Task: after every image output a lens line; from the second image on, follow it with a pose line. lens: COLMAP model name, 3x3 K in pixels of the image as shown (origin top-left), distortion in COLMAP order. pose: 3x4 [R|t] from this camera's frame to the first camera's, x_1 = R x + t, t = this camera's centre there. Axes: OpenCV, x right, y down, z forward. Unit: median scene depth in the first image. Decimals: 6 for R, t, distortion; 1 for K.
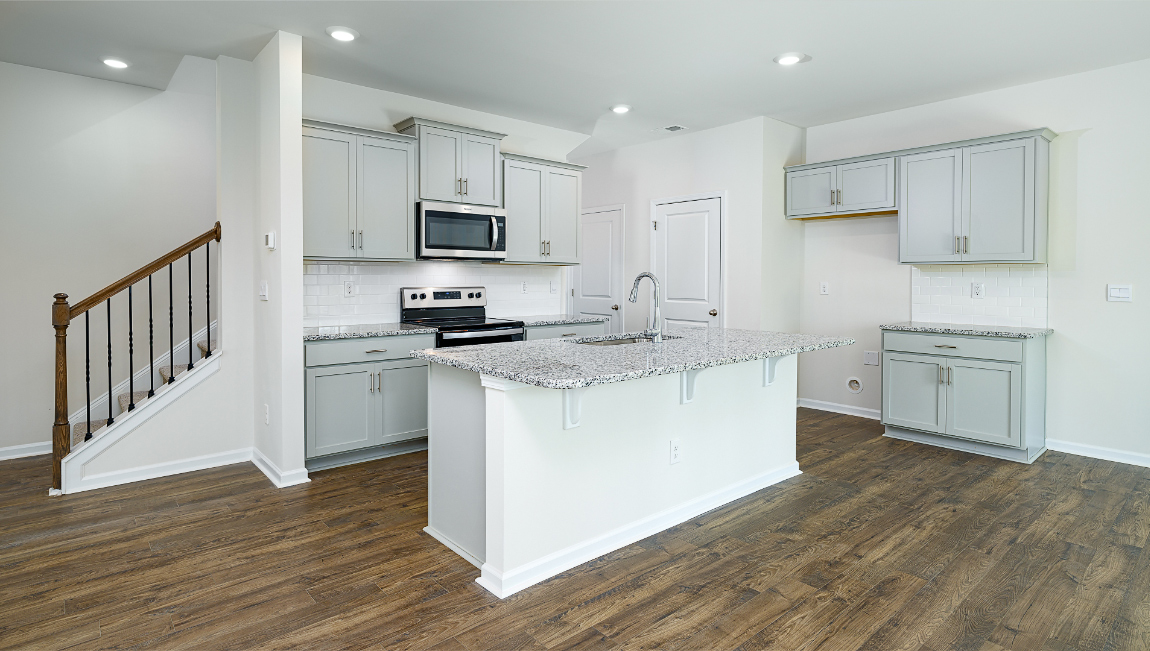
lens RADIAL K [[584.0, 0, 580.7], [0, 584.0, 287.9], [0, 0, 1]] dist [0.004228, 0.000282]
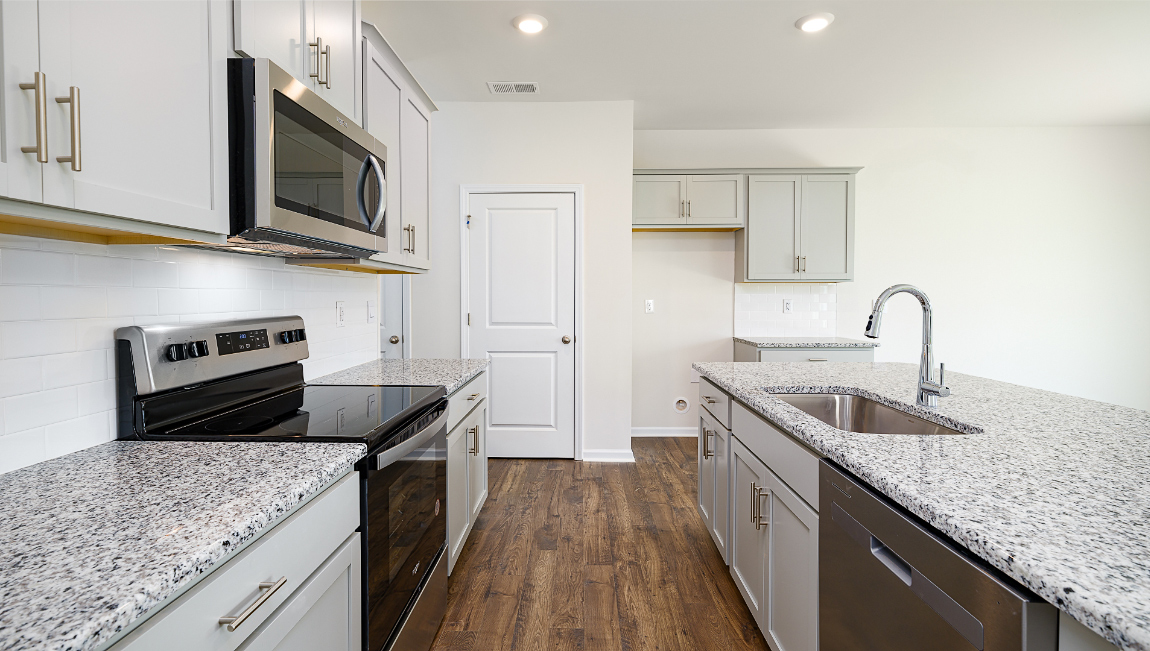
lens RADIAL K [[538.4, 0, 575.6], [0, 538.4, 311.5], [0, 0, 1]] dist [-0.002512, 0.003352]
pose [[0.652761, -0.023150, 0.757210, -0.428085], [0.017417, 0.999727, 0.015550, -0.010013], [-0.757364, 0.003037, 0.652986, 0.740840]]
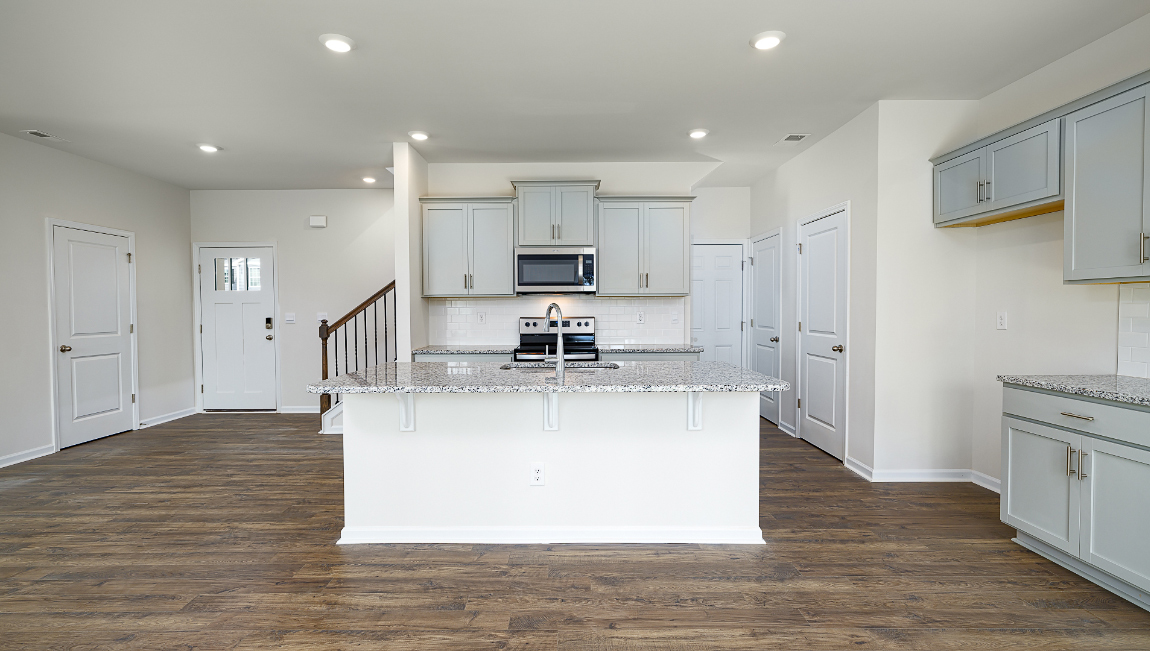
lens RADIAL K [[538.4, 0, 578.7], [0, 538.4, 325.4], [0, 0, 1]] dist [-0.002512, 0.003352]
pose [[0.753166, 0.013933, -0.657683, 0.641321], [-0.005048, 0.999869, 0.015402, -0.001566], [0.657811, -0.008280, 0.753138, 0.245469]]
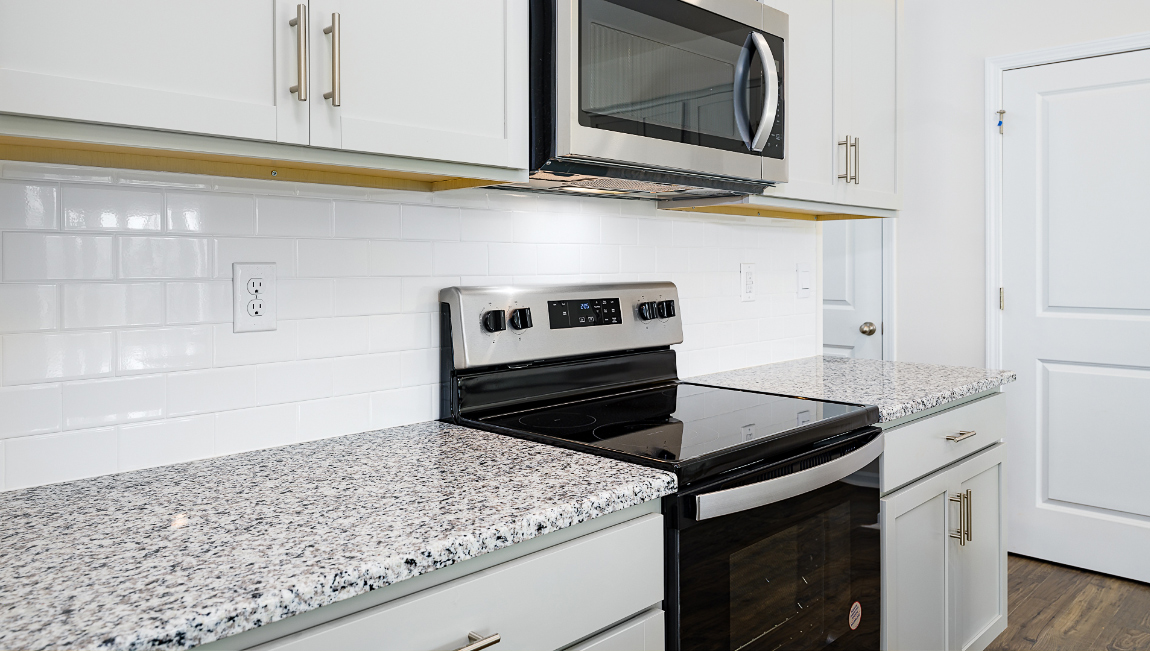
lens RADIAL K [[839.7, 0, 545.7], [0, 839.7, 266.2], [0, 0, 1]] dist [0.013752, -0.005421]
pose [[0.995650, -0.004128, 0.093077, -0.347020], [0.005977, 0.999790, -0.019592, -0.002500], [-0.092977, 0.020063, 0.995466, 0.725745]]
